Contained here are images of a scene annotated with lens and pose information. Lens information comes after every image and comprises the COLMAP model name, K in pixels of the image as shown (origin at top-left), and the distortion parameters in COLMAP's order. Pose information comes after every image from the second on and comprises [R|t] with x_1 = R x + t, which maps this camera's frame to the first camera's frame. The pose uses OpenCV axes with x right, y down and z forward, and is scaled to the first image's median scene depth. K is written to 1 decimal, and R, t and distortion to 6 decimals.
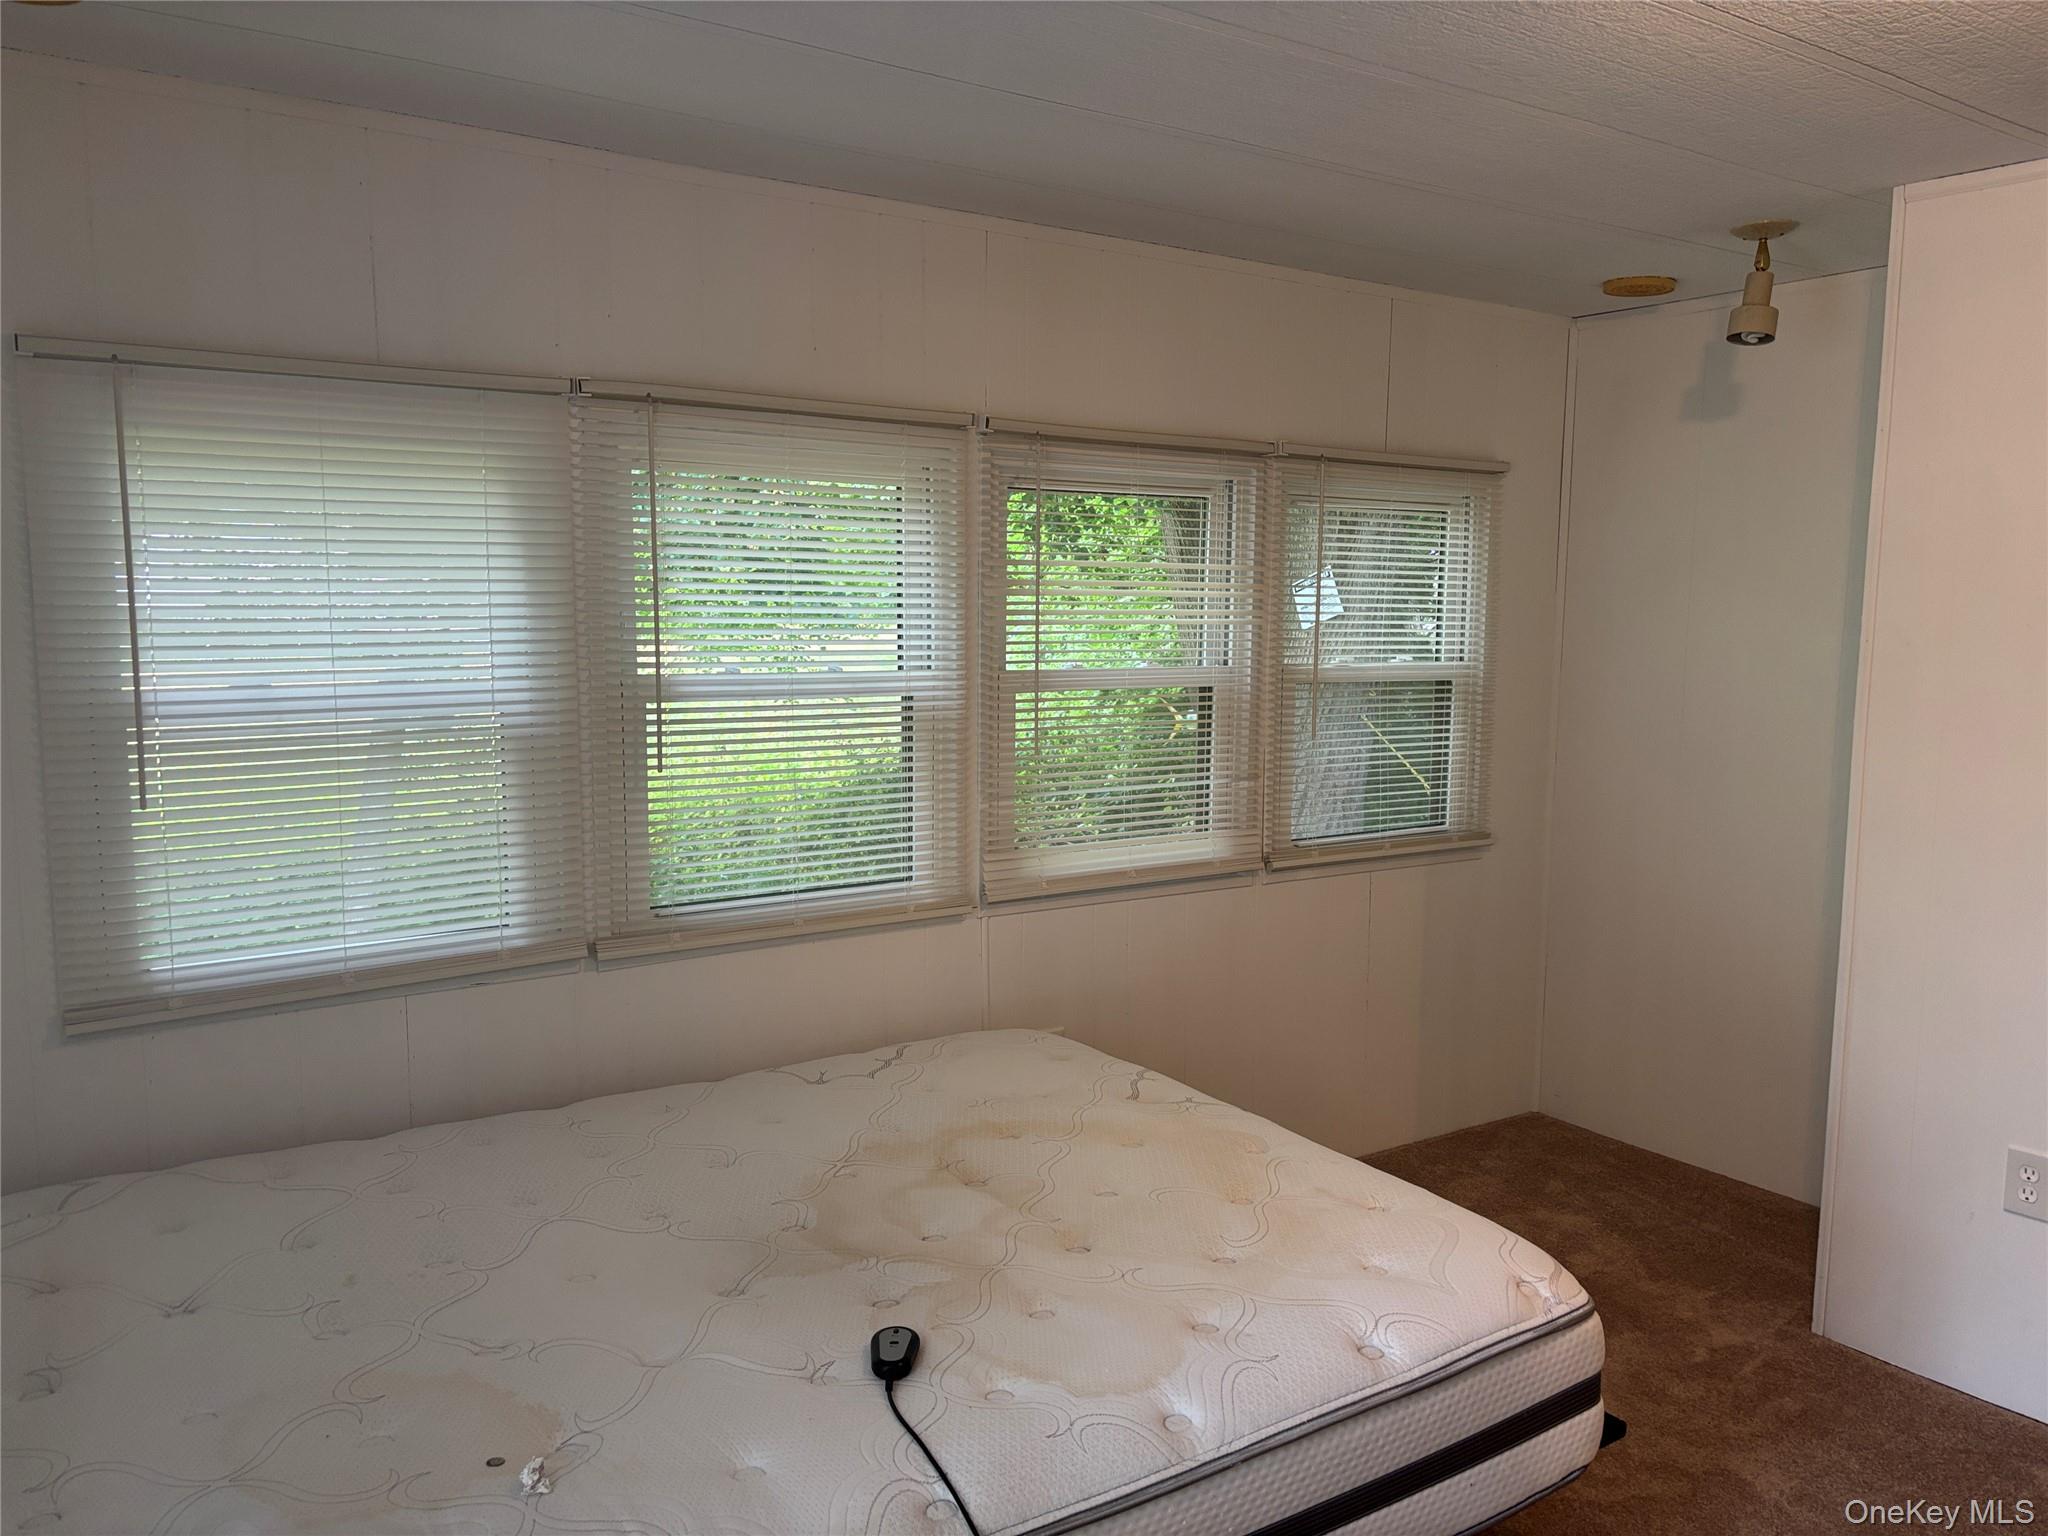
lens RADIAL K [[1542.7, 0, 1006.3], [0, 1542.7, 781.7], [0, 0, 1]] dist [0.042605, -0.042798]
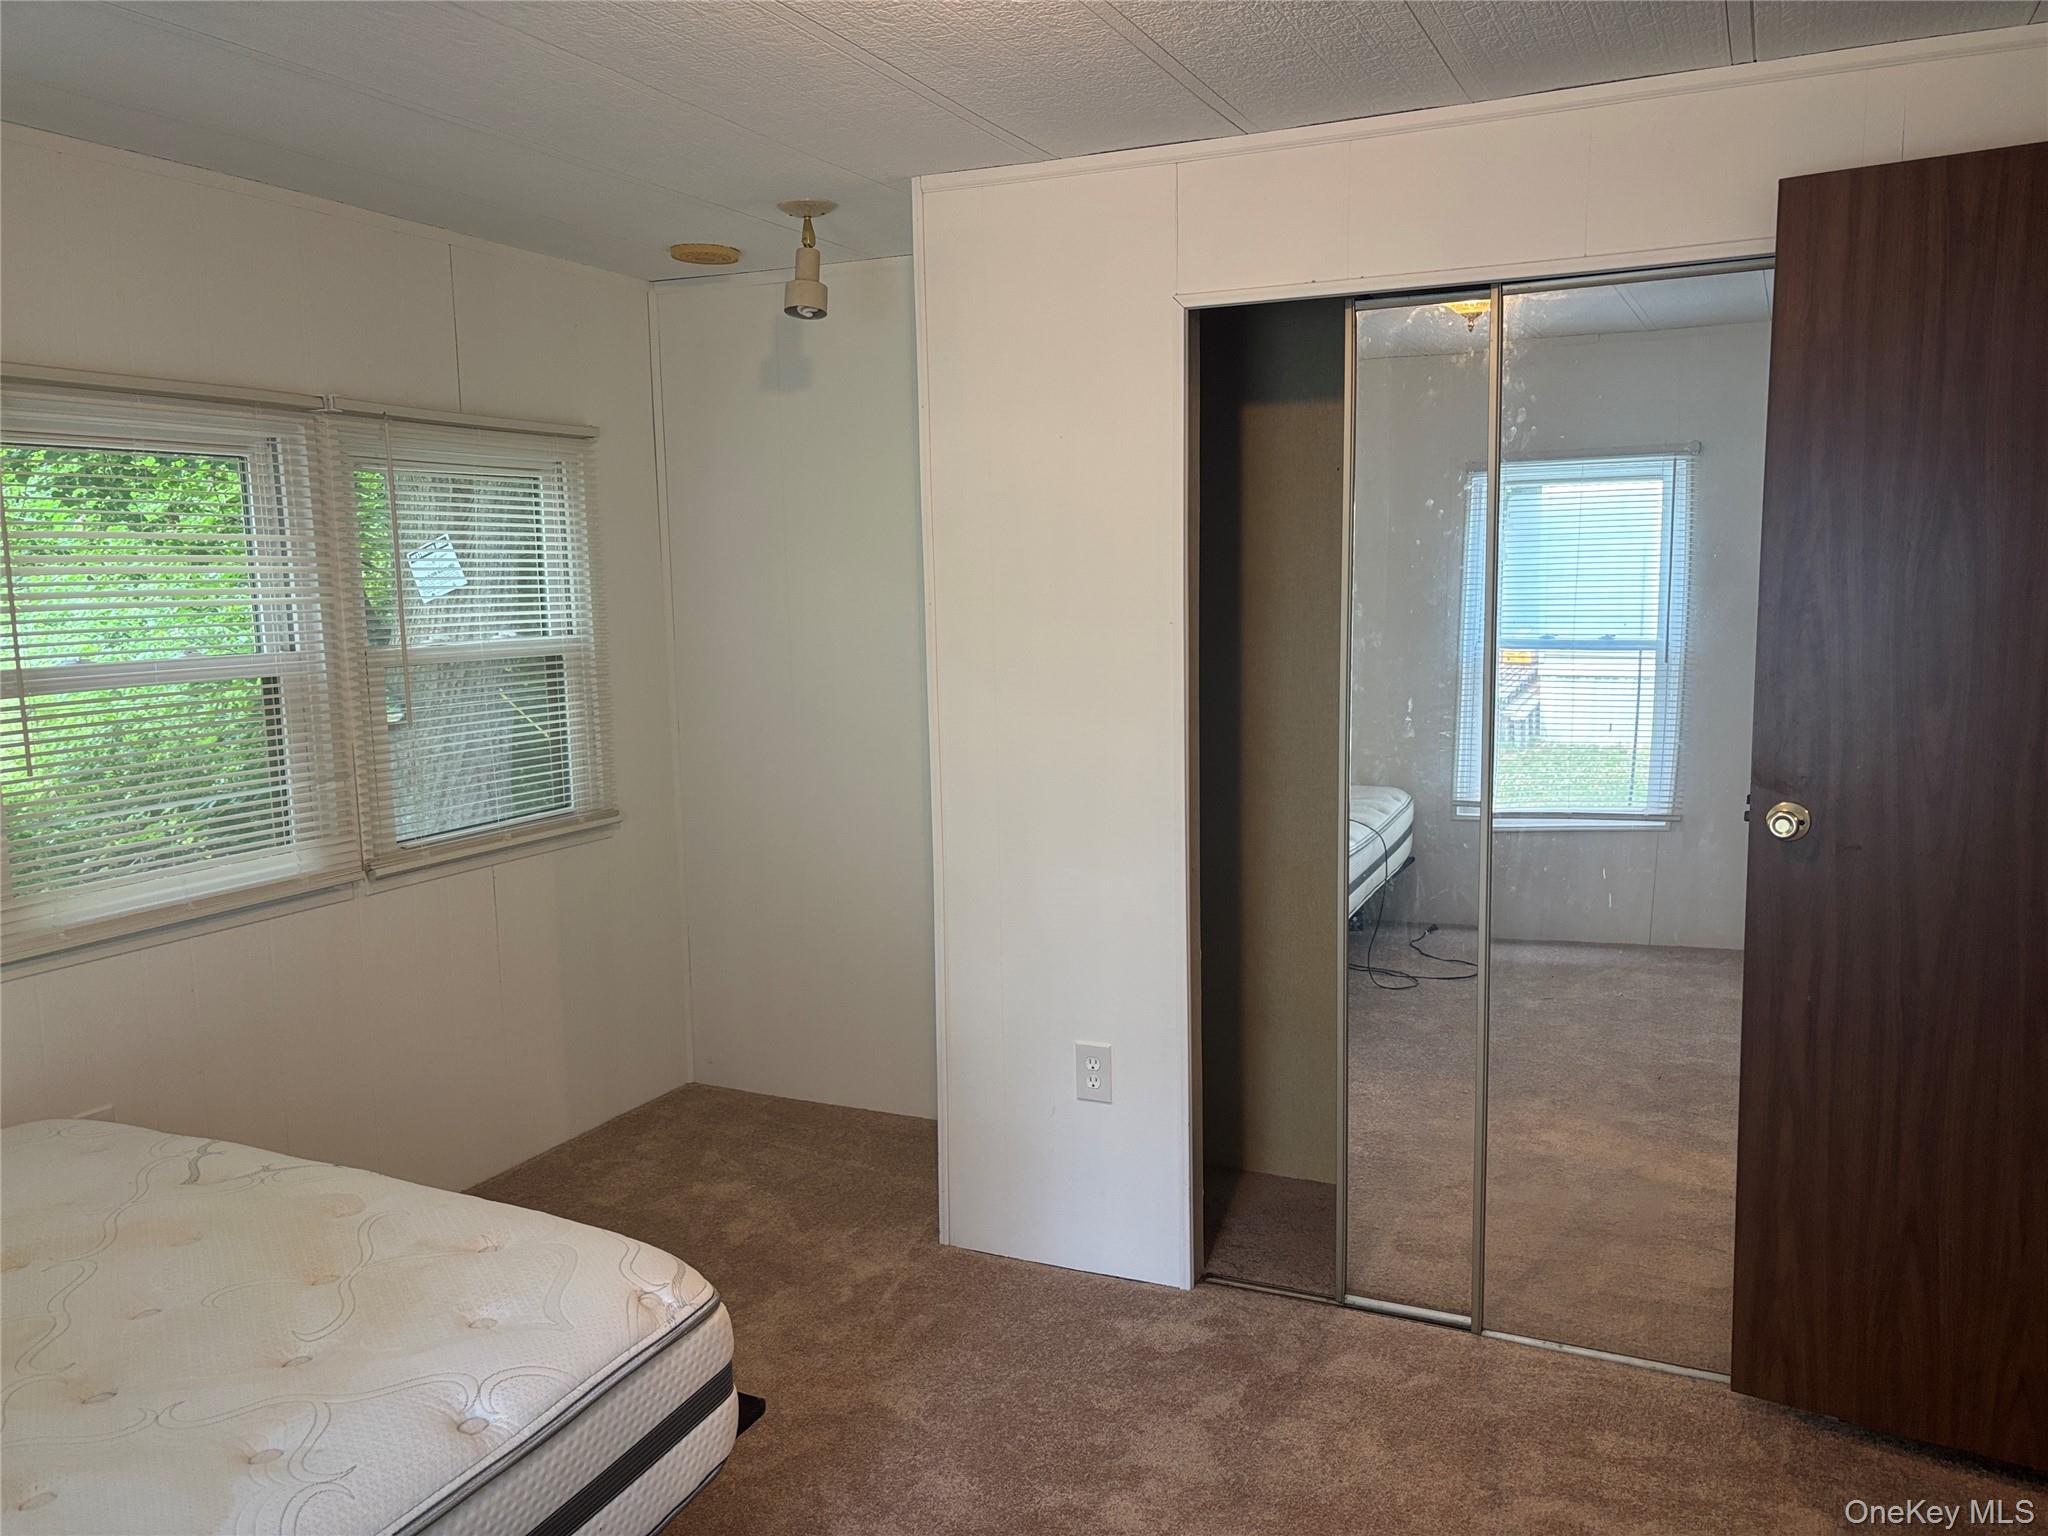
lens RADIAL K [[1542.7, 0, 1048.3], [0, 1542.7, 774.2], [0, 0, 1]] dist [0.042605, -0.042798]
pose [[0.849760, -0.091667, 0.519139, 0.044029], [0.084151, 0.995725, 0.038076, -0.004240], [-0.520410, 0.011331, 0.853841, 0.034011]]
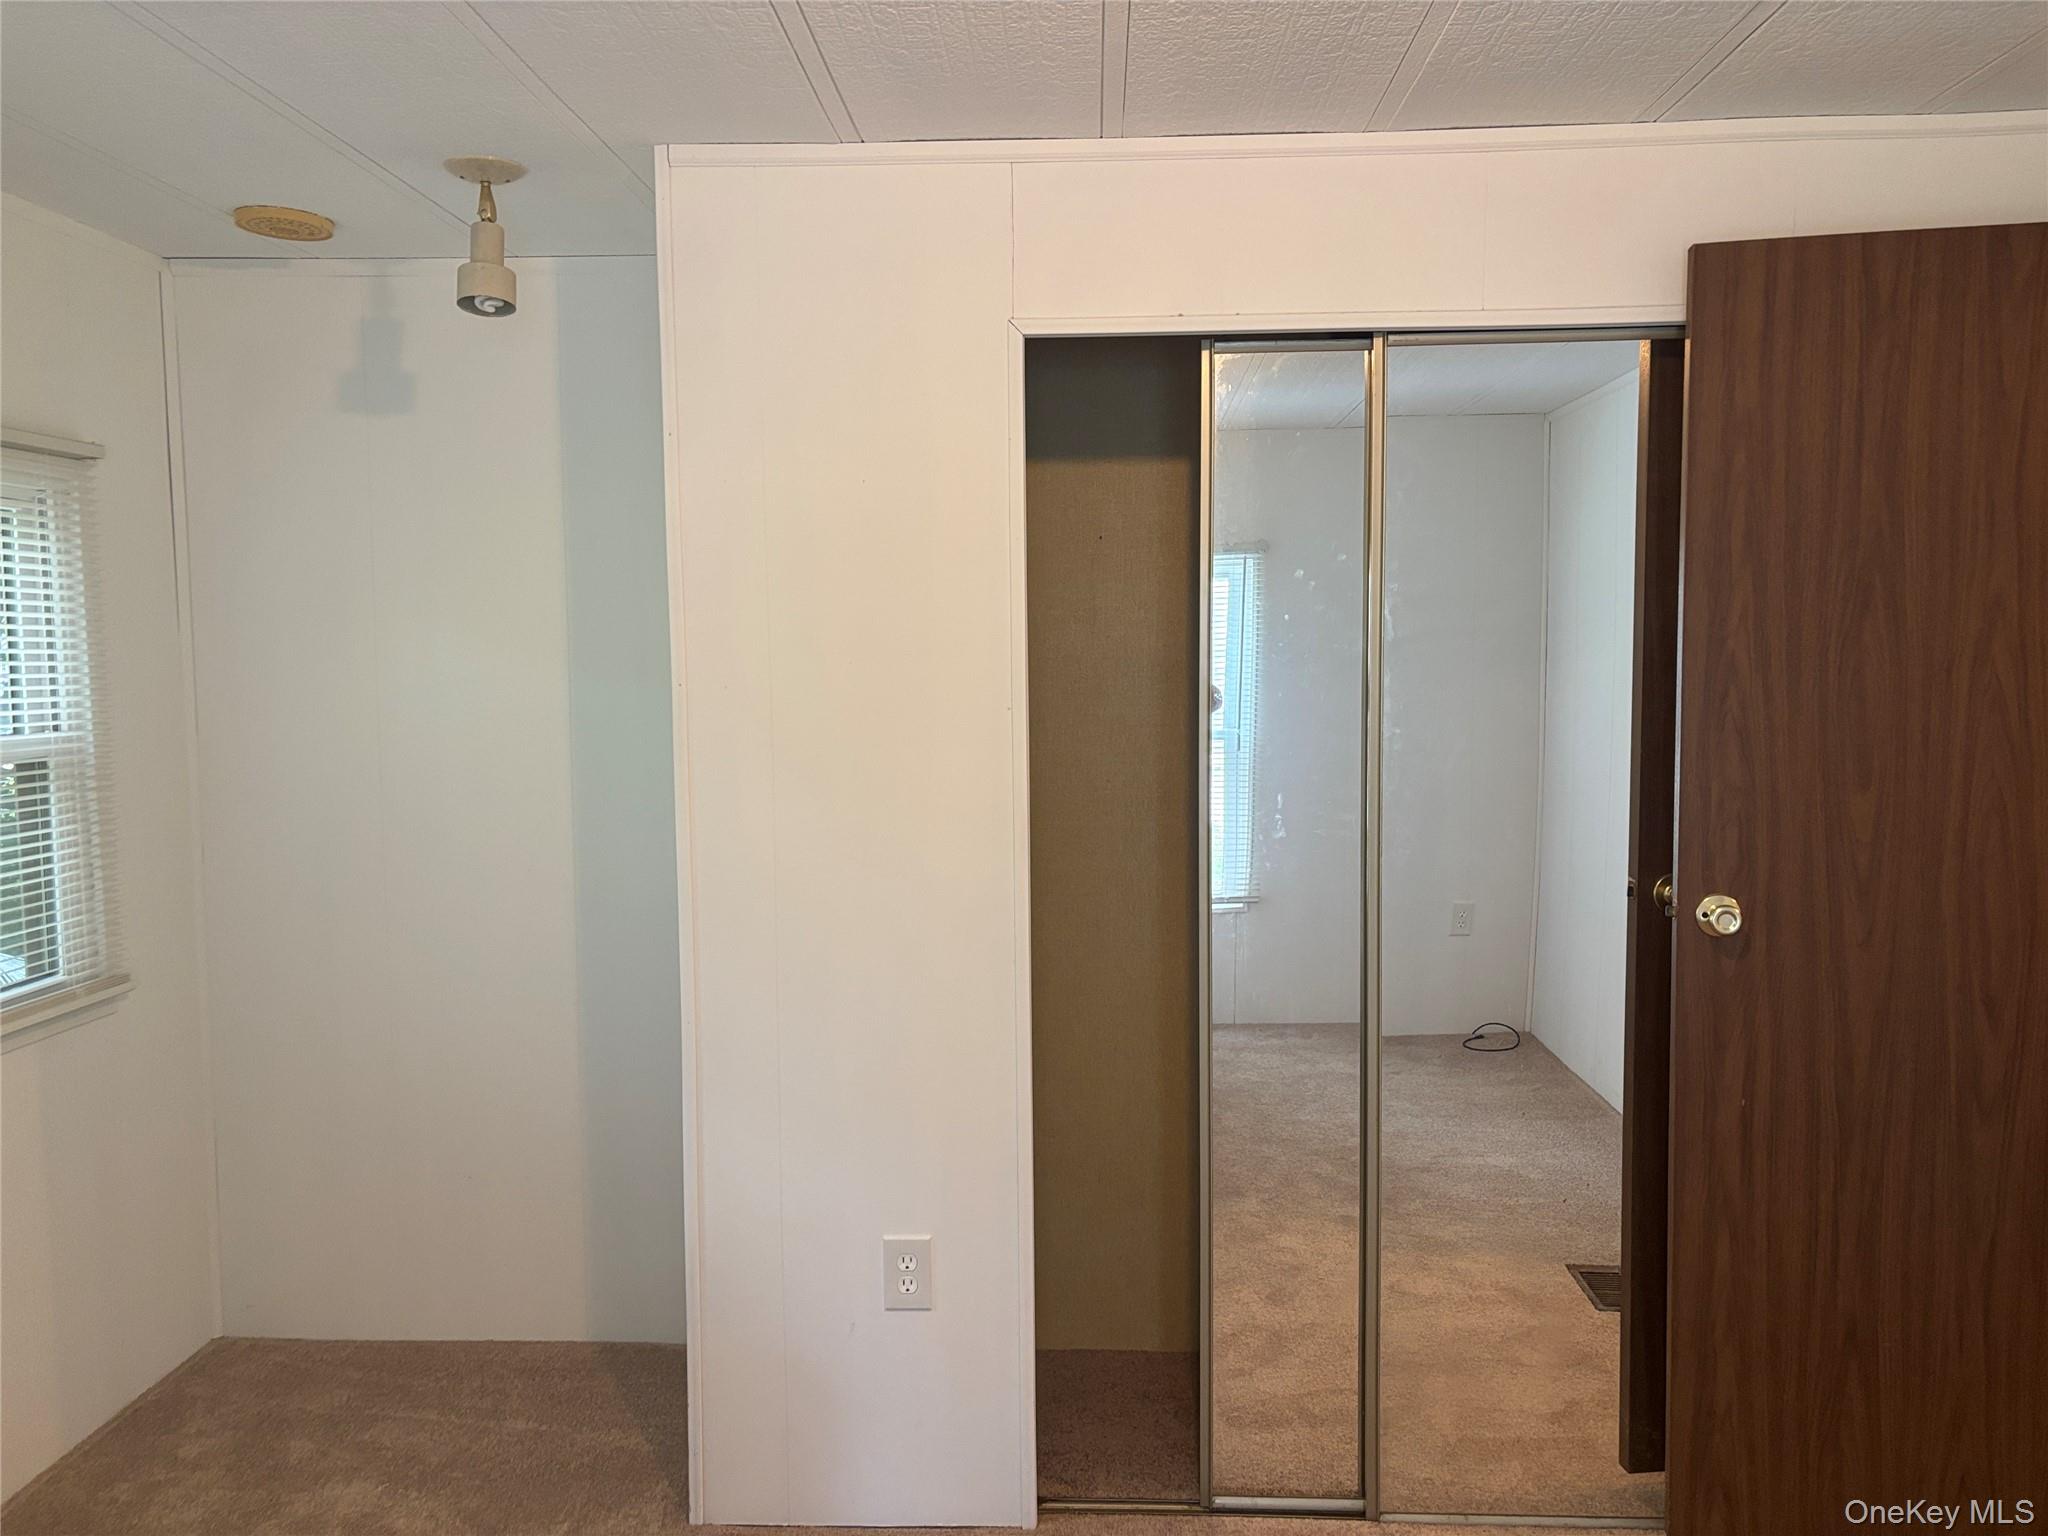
lens RADIAL K [[1542.7, 0, 1009.7], [0, 1542.7, 763.2], [0, 0, 1]] dist [0.042605, -0.042798]
pose [[0.591060, -0.075346, 0.803101, -0.009644], [0.106571, 0.994194, 0.014841, -0.032669], [-0.799557, 0.076815, 0.595658, 0.285077]]
